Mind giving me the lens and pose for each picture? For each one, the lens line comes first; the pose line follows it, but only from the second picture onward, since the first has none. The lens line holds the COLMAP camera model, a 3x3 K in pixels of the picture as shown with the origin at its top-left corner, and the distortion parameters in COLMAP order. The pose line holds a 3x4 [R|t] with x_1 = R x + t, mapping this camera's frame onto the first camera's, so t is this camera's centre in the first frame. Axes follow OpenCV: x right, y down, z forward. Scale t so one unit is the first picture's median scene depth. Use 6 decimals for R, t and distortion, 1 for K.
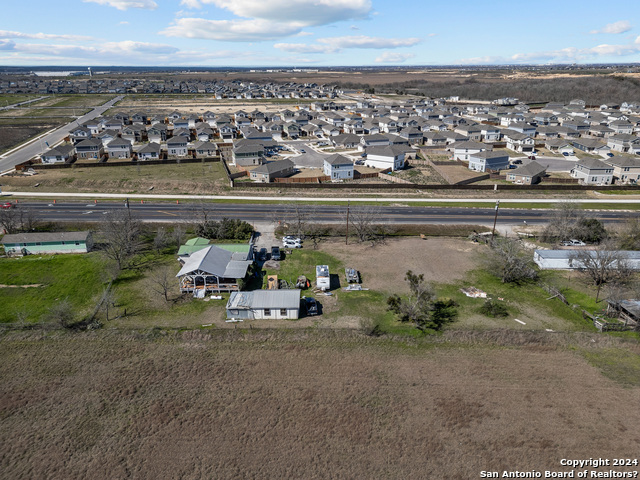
lens RADIAL K [[444.6, 0, 309.4], [0, 444.6, 239.9], [0, 0, 1]] dist [0.051720, -0.001481]
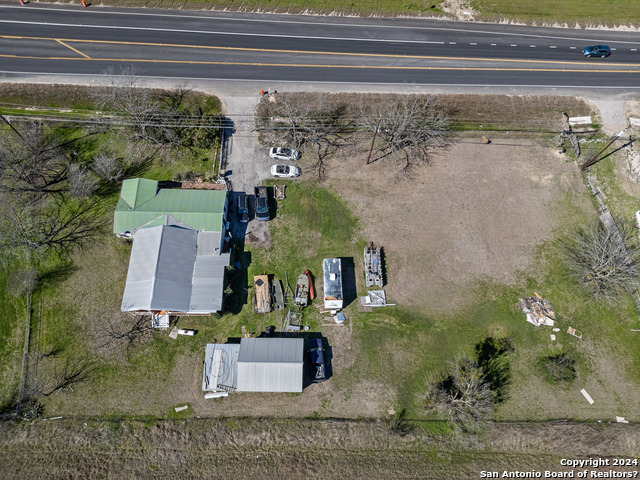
lens RADIAL K [[430.0, 0, 320.0], [0, 430.0, 240.0], [0, 0, 1]] dist [0.048504, -0.032241]
pose [[0.999537, -0.012770, 0.027629, -0.007775], [-0.011369, 0.685386, 0.728091, -0.458442], [-0.028234, -0.728068, 0.684923, 0.580979]]
